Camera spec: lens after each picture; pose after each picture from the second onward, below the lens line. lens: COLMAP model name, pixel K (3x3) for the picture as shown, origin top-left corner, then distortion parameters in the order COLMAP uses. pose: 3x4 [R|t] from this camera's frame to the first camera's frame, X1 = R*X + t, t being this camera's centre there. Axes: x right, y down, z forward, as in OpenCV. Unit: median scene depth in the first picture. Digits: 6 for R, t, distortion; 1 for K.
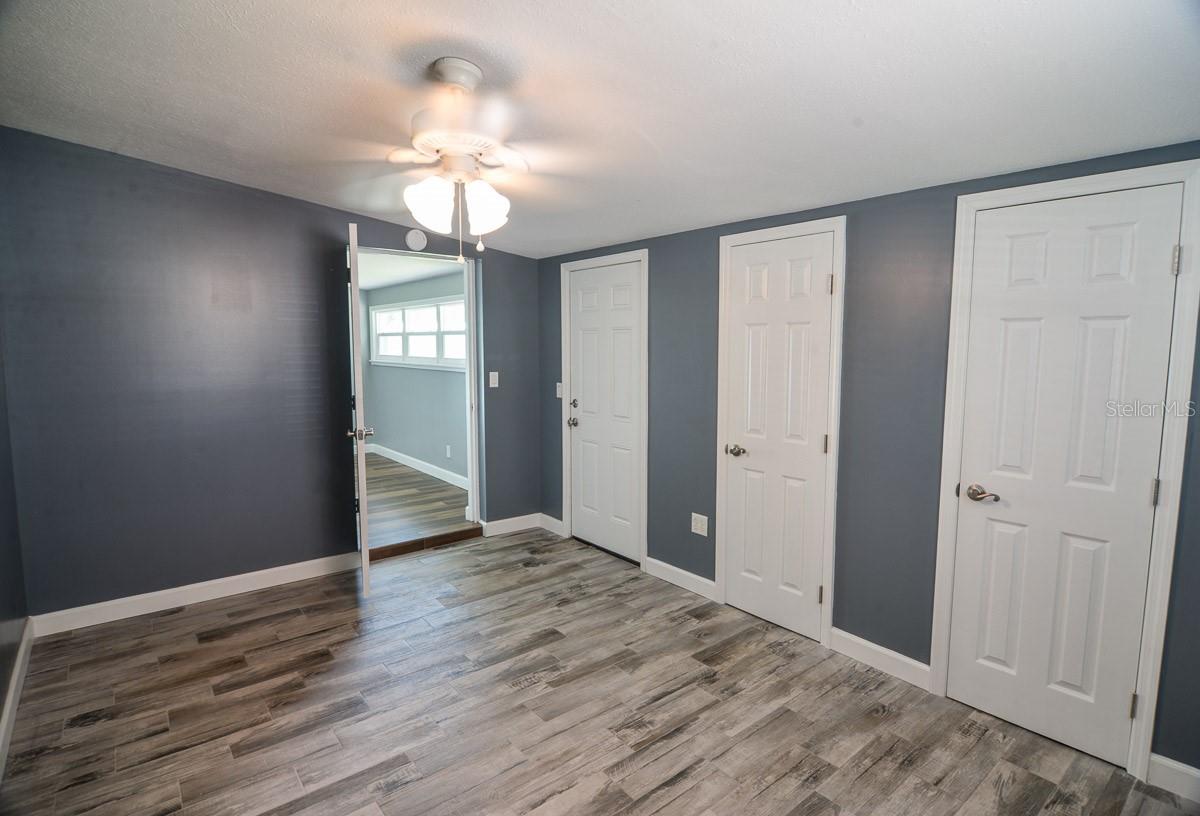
lens RADIAL K [[611.1, 0, 600.6], [0, 611.1, 405.4], [0, 0, 1]] dist [-0.006814, -0.000450]
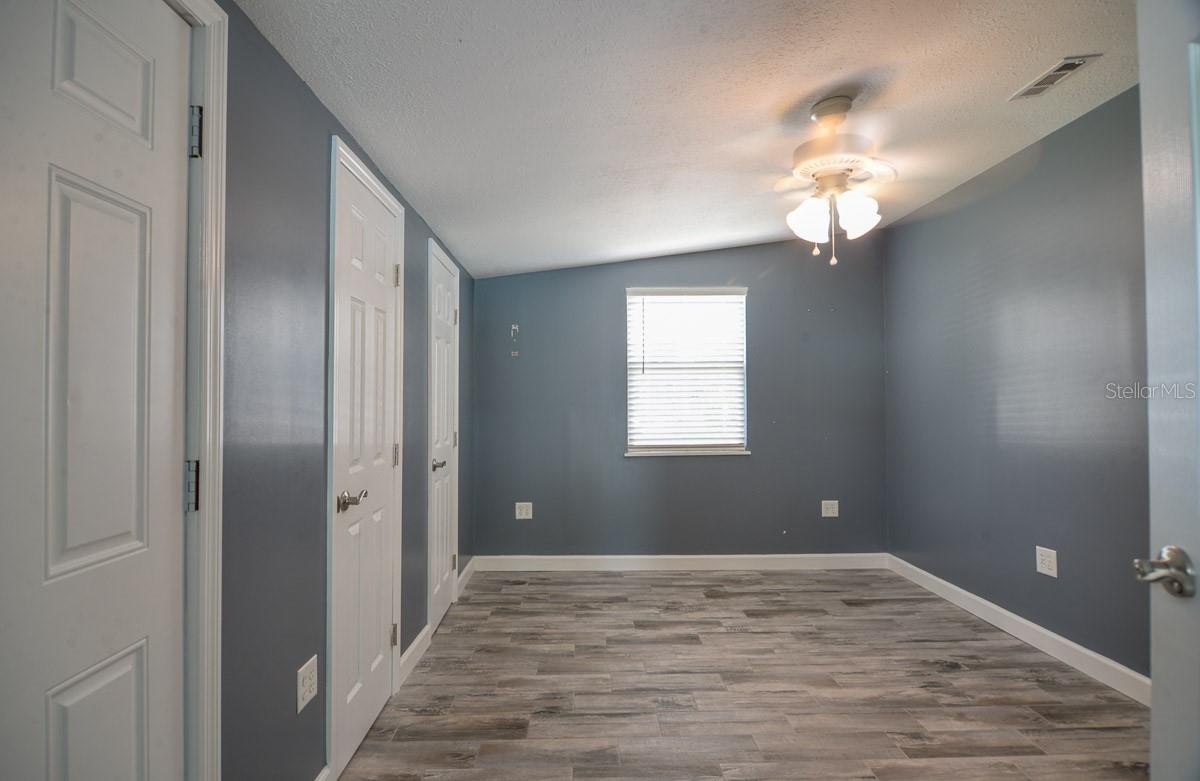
lens RADIAL K [[613.7, 0, 596.7], [0, 613.7, 394.7], [0, 0, 1]] dist [0.001539, 0.000425]
pose [[-0.794941, 0.007522, 0.606641, -0.472258], [0.059062, 0.996133, 0.065043, -0.075604], [-0.603805, 0.087535, -0.792311, 1.822507]]
